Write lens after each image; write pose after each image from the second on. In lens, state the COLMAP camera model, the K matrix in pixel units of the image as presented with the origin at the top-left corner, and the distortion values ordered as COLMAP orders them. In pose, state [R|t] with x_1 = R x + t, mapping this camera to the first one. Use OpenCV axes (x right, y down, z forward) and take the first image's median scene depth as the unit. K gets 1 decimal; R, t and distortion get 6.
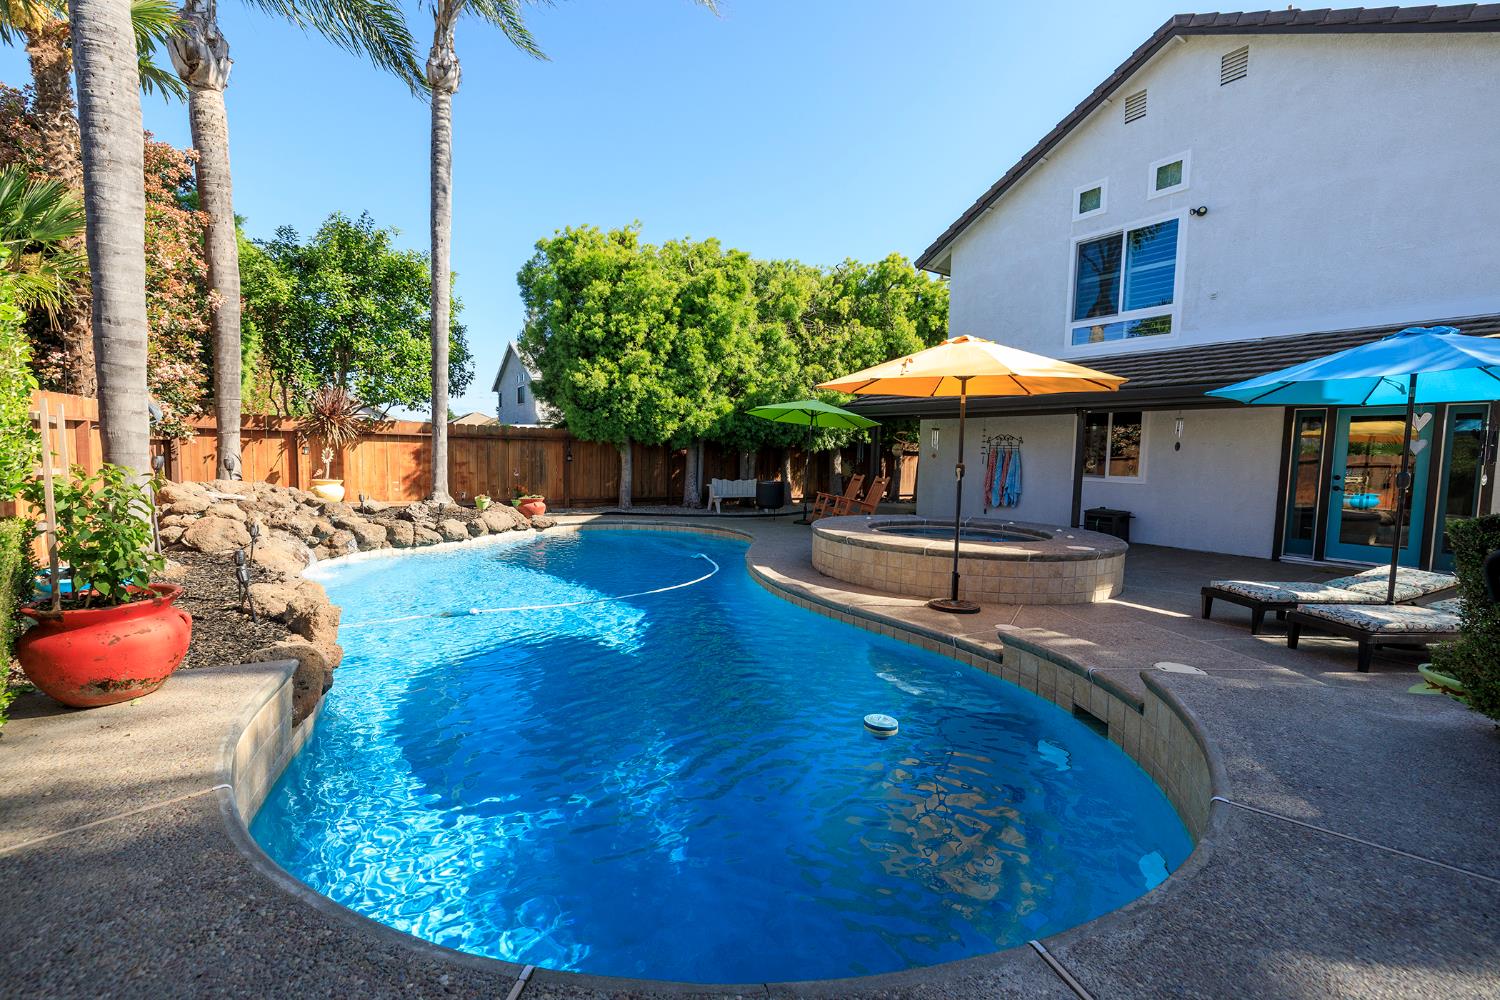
lens RADIAL K [[626.9, 0, 739.5], [0, 626.9, 495.7], [0, 0, 1]] dist [-0.000481, 0.000063]
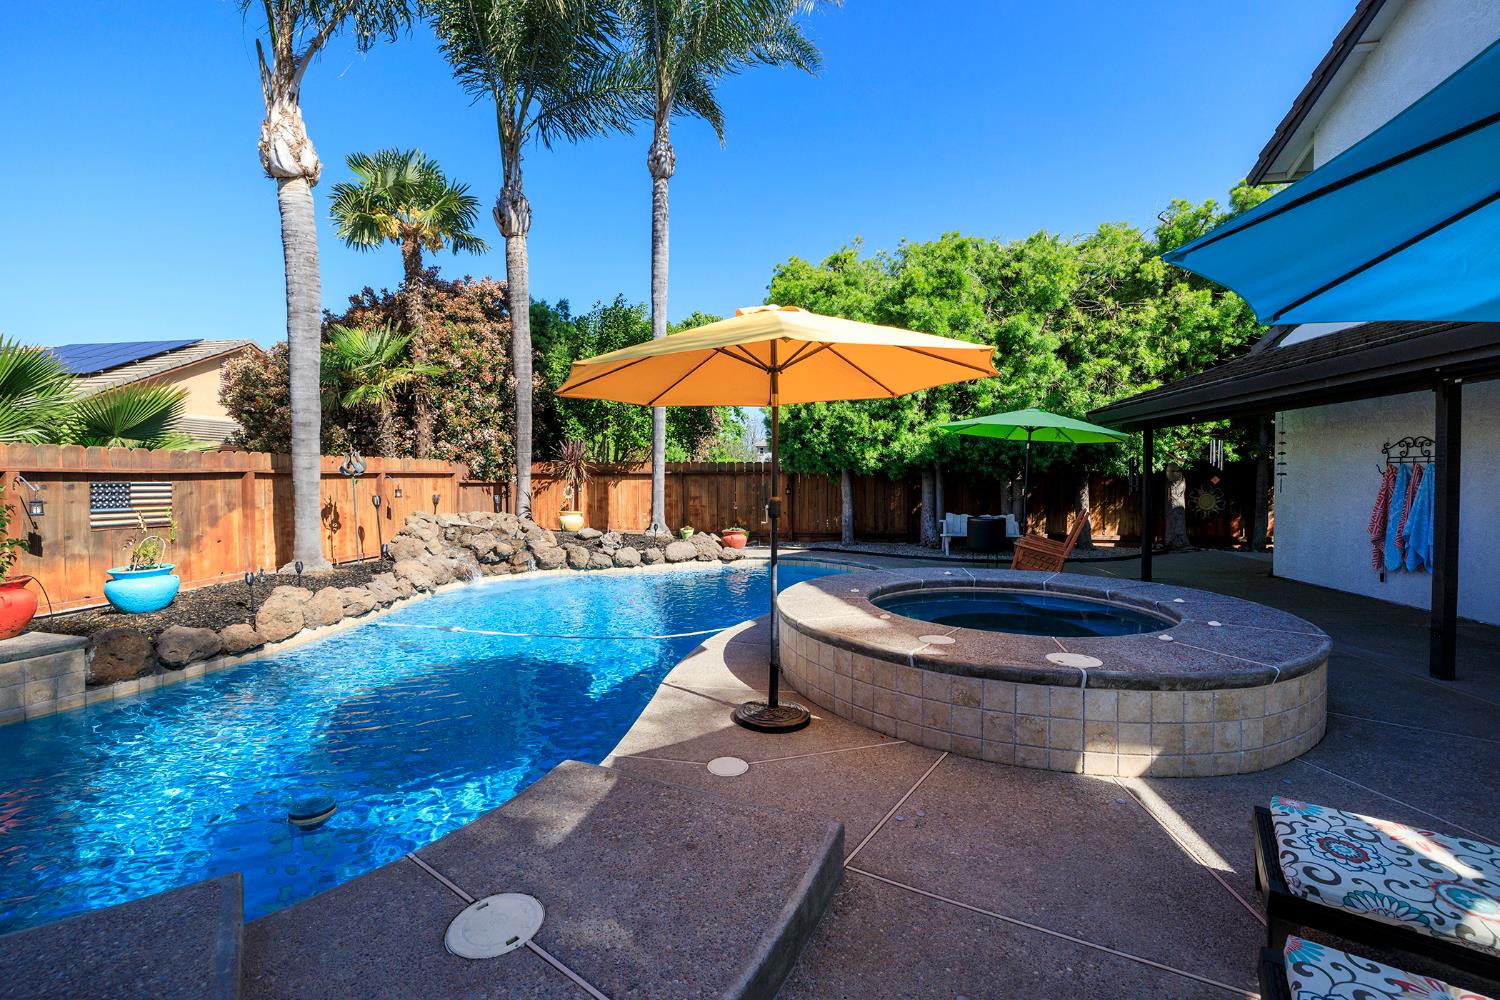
lens RADIAL K [[626.9, 0, 743.8], [0, 626.9, 493.6], [0, 0, 1]] dist [-0.000481, 0.000063]
pose [[0.751479, -0.010735, -0.659669, 0.363680], [-0.024351, 0.998735, -0.043993, -0.011959], [0.659307, 0.049123, 0.750267, 0.231842]]
